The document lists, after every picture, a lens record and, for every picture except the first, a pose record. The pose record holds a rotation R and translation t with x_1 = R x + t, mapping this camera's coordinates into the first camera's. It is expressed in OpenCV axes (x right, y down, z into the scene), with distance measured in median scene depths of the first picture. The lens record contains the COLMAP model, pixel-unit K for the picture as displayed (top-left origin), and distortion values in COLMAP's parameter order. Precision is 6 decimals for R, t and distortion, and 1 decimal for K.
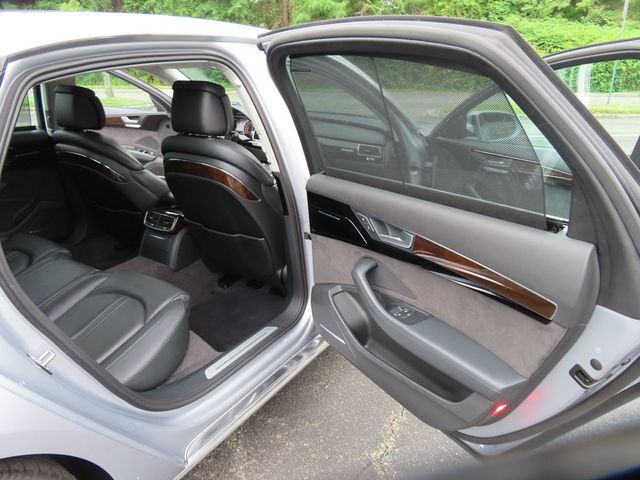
lens RADIAL K [[443.3, 0, 321.8], [0, 443.3, 237.4], [0, 0, 1]] dist [-0.007564, -0.001736]
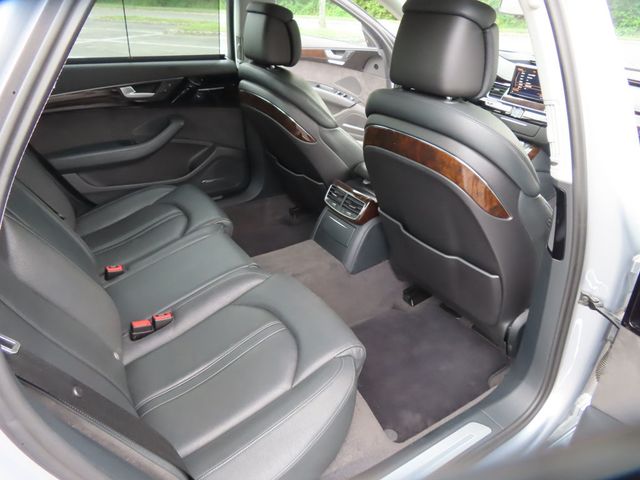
lens RADIAL K [[456.8, 0, 325.3], [0, 456.8, 239.8], [0, 0, 1]] dist [-0.011584, 0.008766]
pose [[0.910275, 0.216263, -0.353029, -0.115292], [-0.173948, 0.973586, 0.147893, -0.082515], [0.375688, -0.073214, 0.923850, 0.287612]]
